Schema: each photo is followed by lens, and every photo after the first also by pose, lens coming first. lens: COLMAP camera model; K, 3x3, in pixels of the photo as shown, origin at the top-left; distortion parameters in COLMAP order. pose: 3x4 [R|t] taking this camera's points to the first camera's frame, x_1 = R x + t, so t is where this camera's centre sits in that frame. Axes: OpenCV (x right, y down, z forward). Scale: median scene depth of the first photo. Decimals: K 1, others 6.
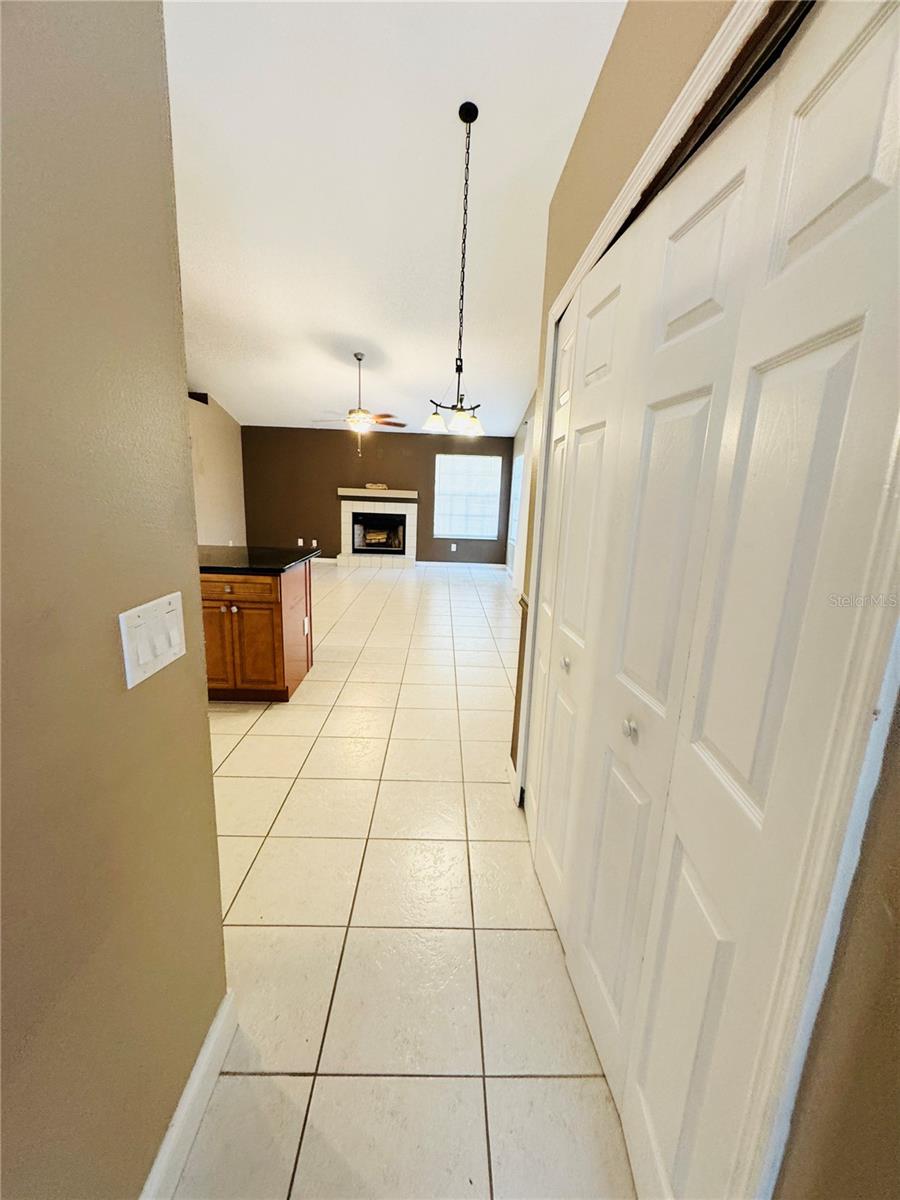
lens RADIAL K [[483.1, 0, 450.0], [0, 483.1, 600.0], [0, 0, 1]] dist [-0.003009, -0.000005]
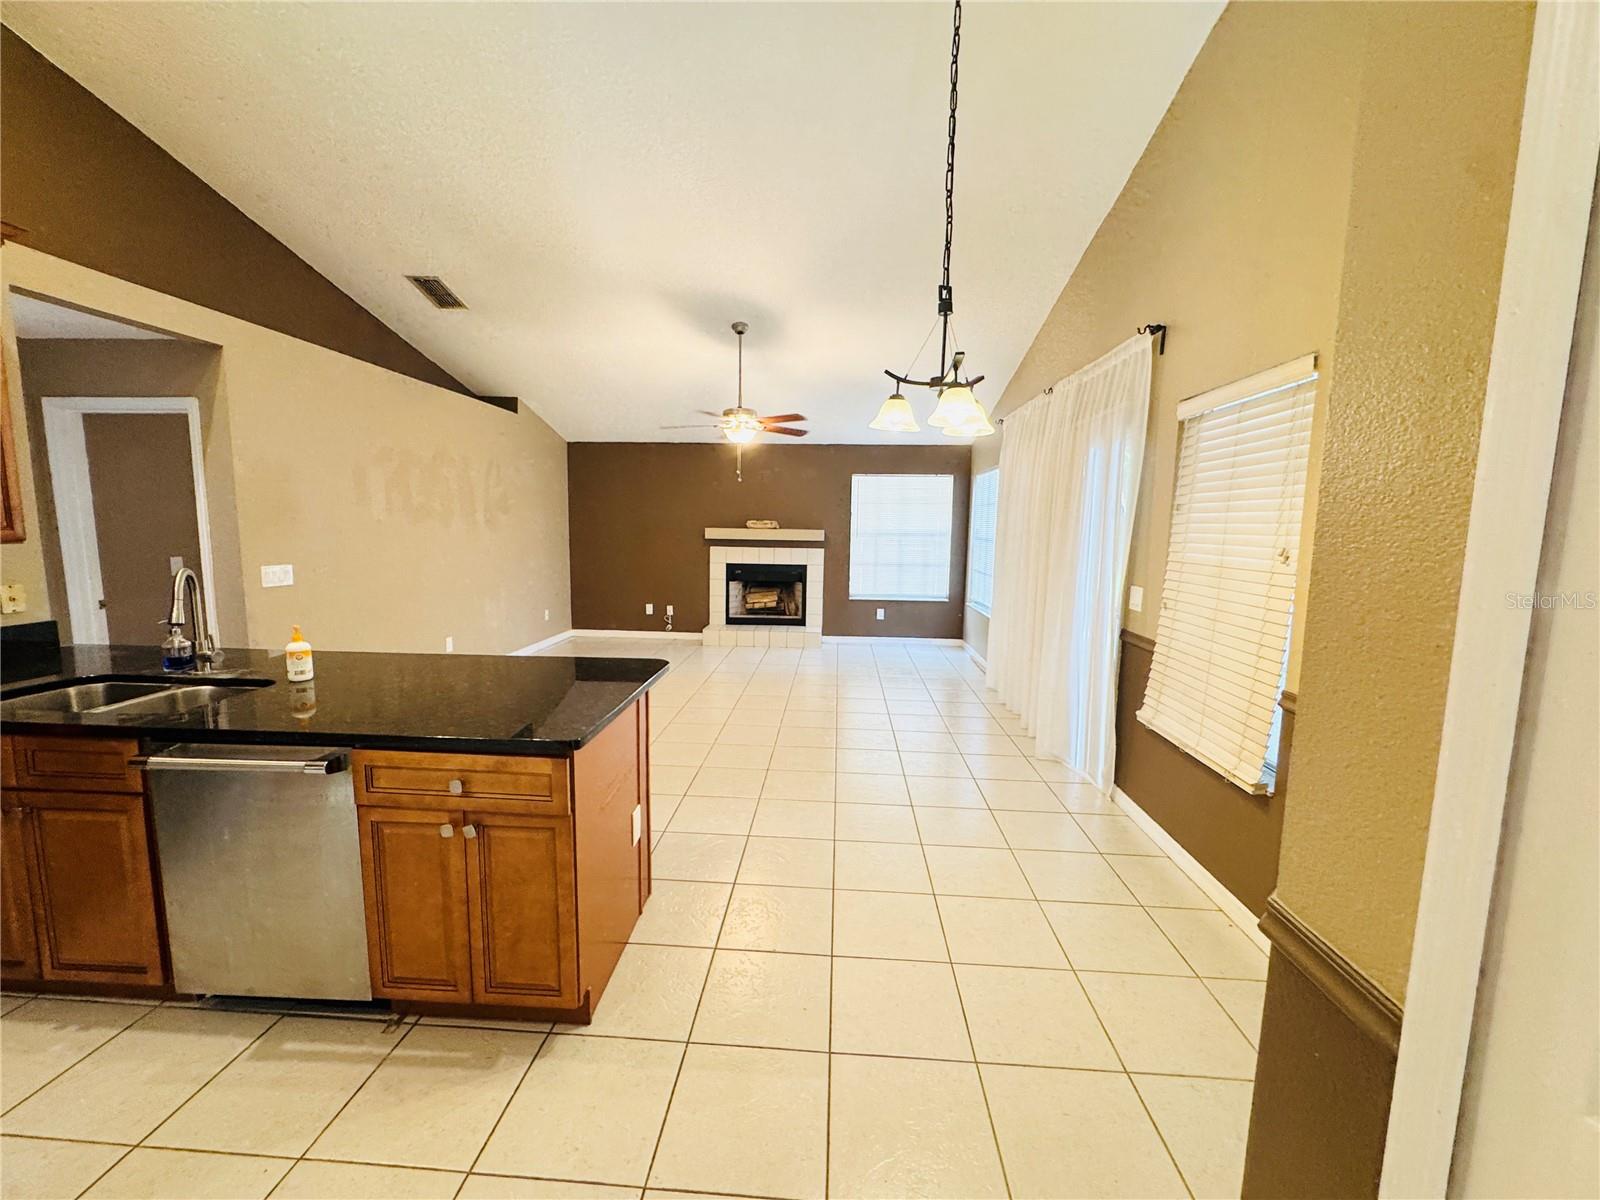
lens RADIAL K [[644.2, 0, 794.7], [0, 644.2, 600.7], [0, 0, 1]] dist [-0.003009, -0.000005]
pose [[0.995971, -0.013267, -0.088687, -0.031718], [0.004448, 0.995087, -0.098907, -0.043831], [0.089564, 0.098114, 0.991137, 0.140214]]
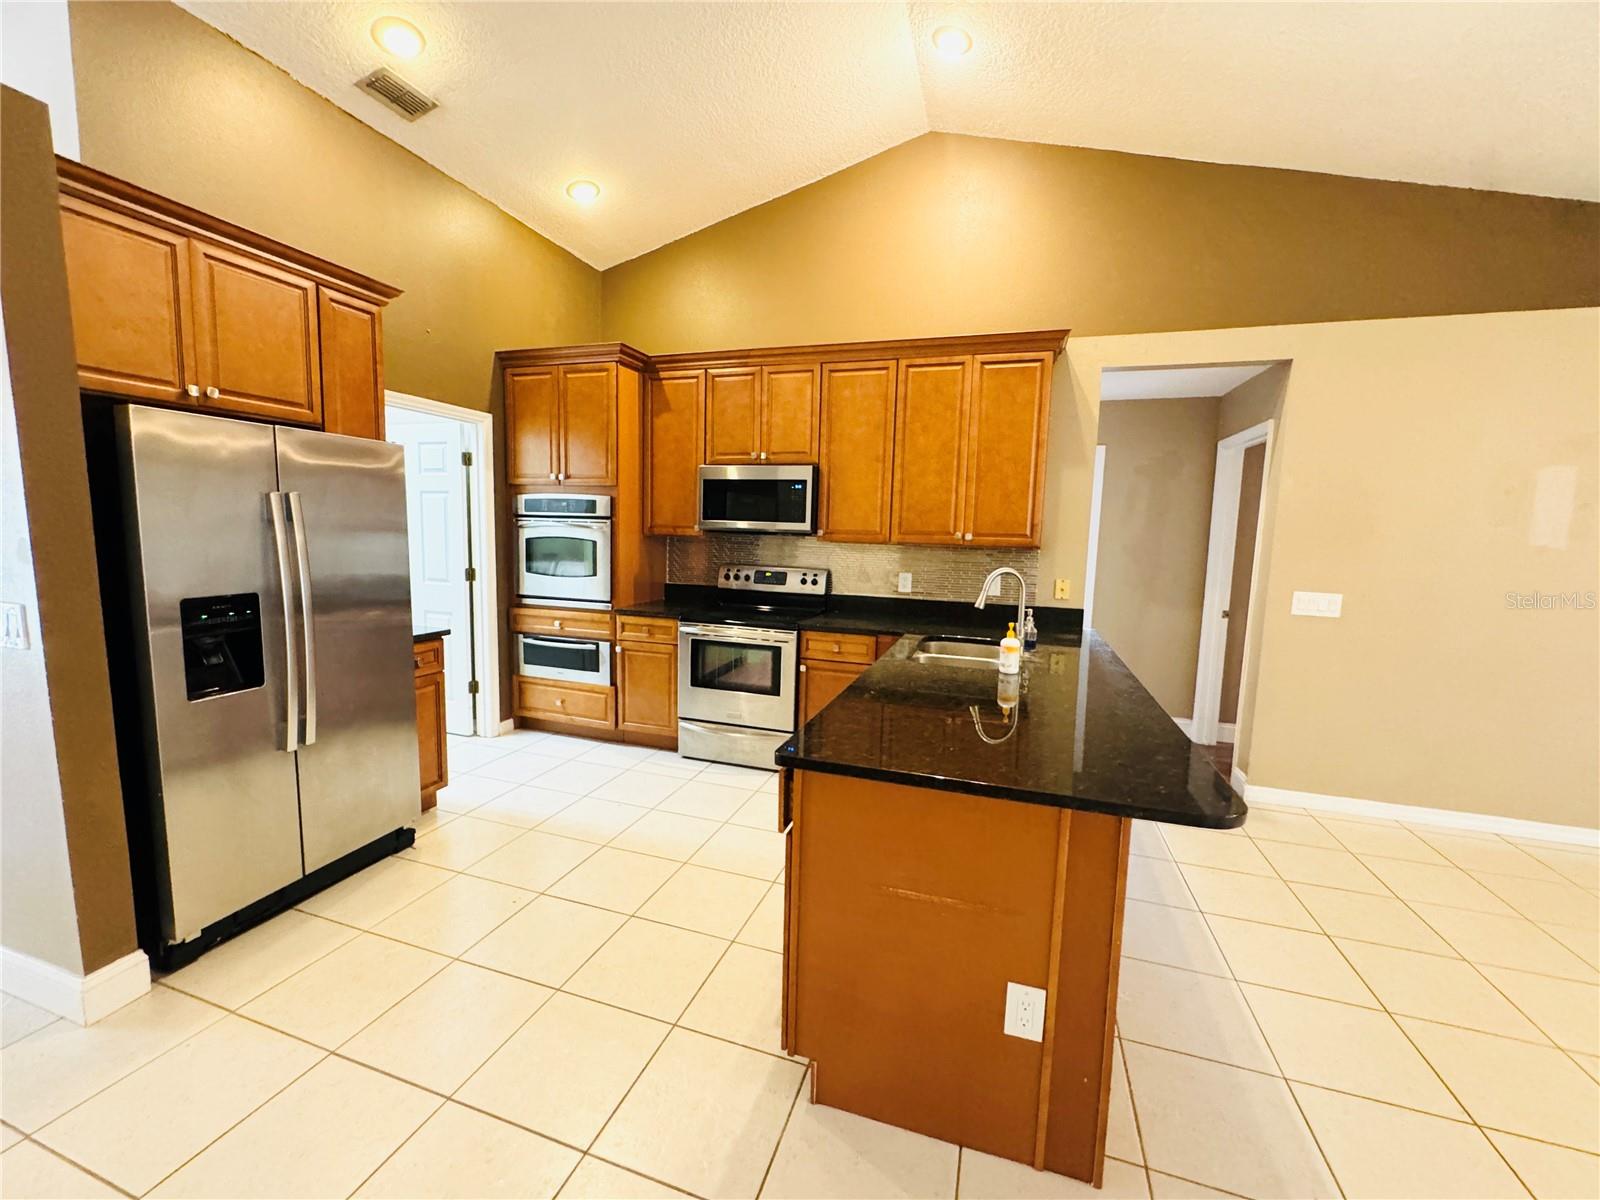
lens RADIAL K [[644.2, 0, 794.7], [0, 644.2, 600.7], [0, 0, 1]] dist [-0.003009, -0.000005]
pose [[-0.339564, 0.054283, -0.939015, 0.044208], [-0.244141, 0.959030, 0.143726, -0.086423], [0.908345, 0.278056, -0.312399, 0.376333]]
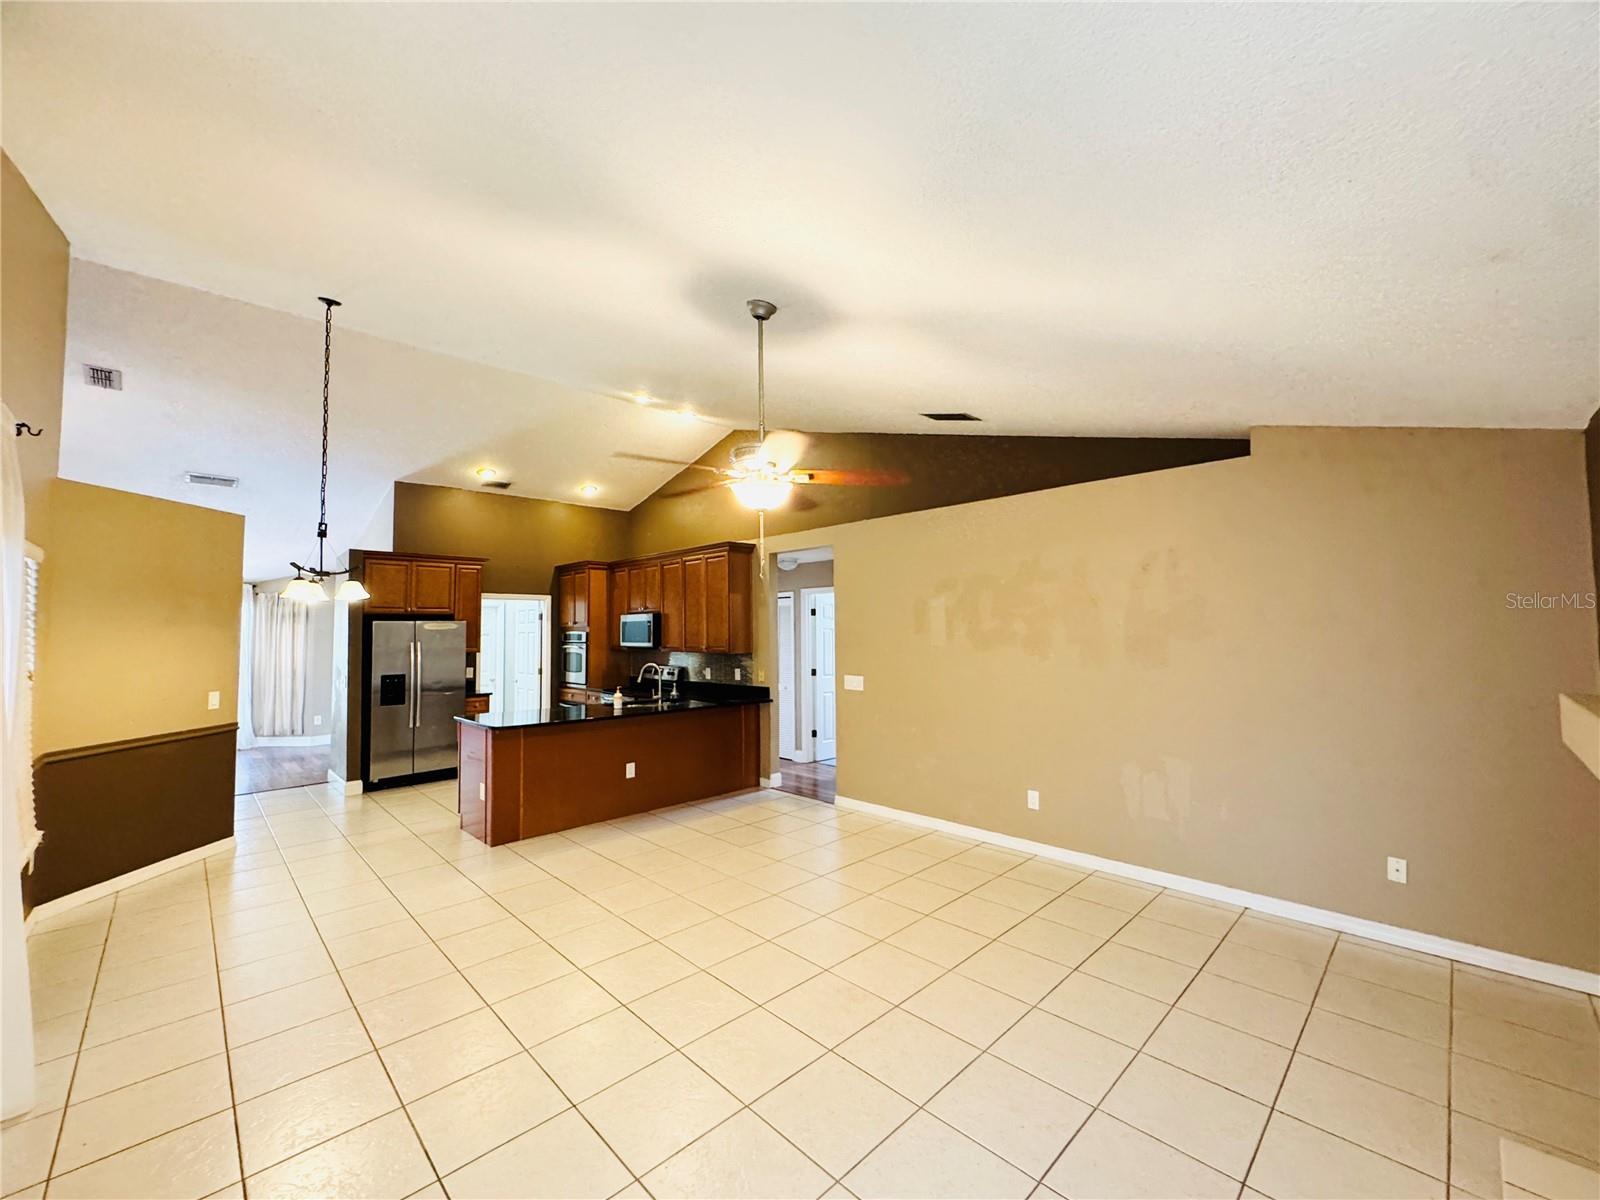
lens RADIAL K [[644.2, 0, 794.7], [0, 644.2, 600.7], [0, 0, 1]] dist [-0.003009, -0.000005]
pose [[-0.737711, -0.069282, -0.671552, 0.062883], [-0.166925, 0.982554, 0.082002, -0.229142], [0.654155, 0.172593, -0.736405, 0.961834]]
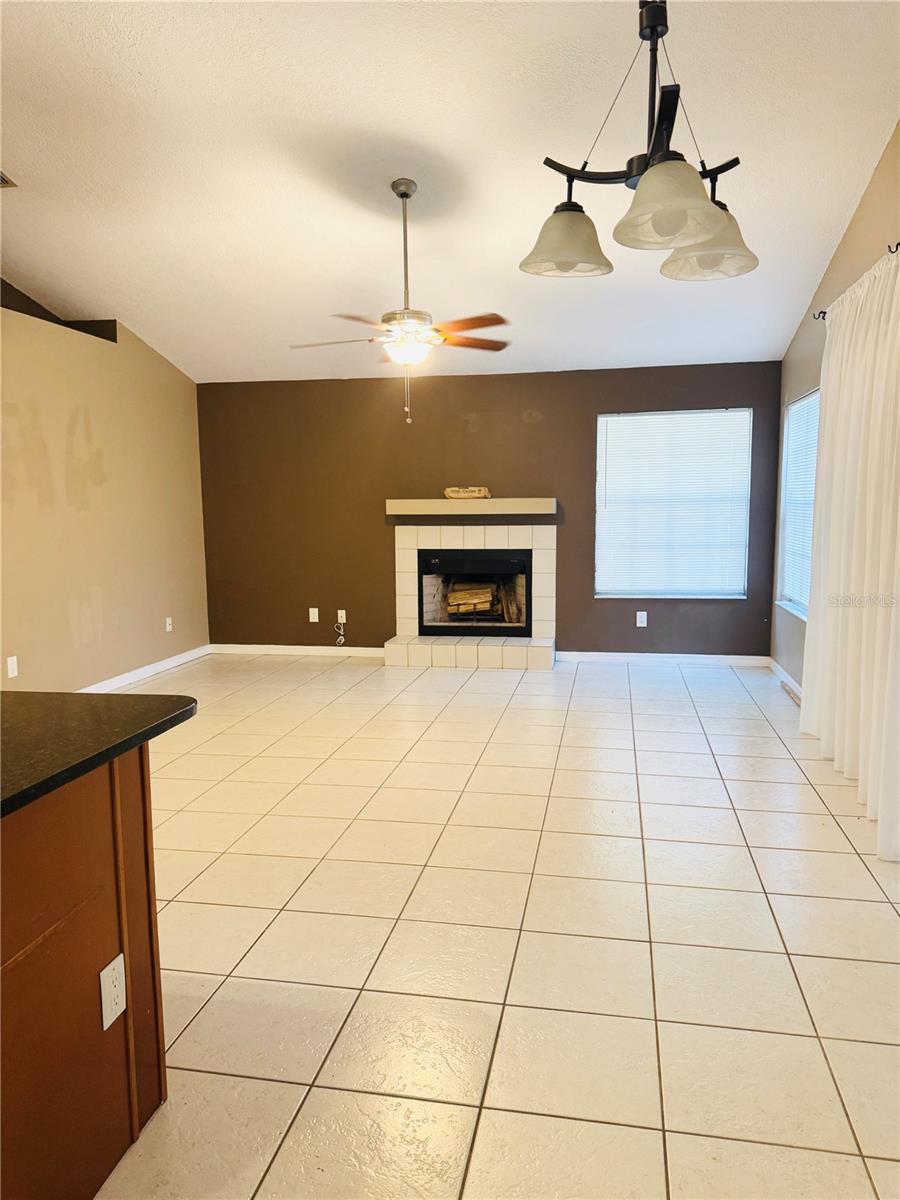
lens RADIAL K [[842.9, 0, 450.6], [0, 842.9, 605.5], [0, 0, 1]] dist [0.111996, -0.153641]
pose [[0.977052, -0.023921, -0.211651, 0.001149], [0.003218, 0.995218, -0.097627, -0.048324], [0.212975, 0.094706, 0.972457, 0.219892]]
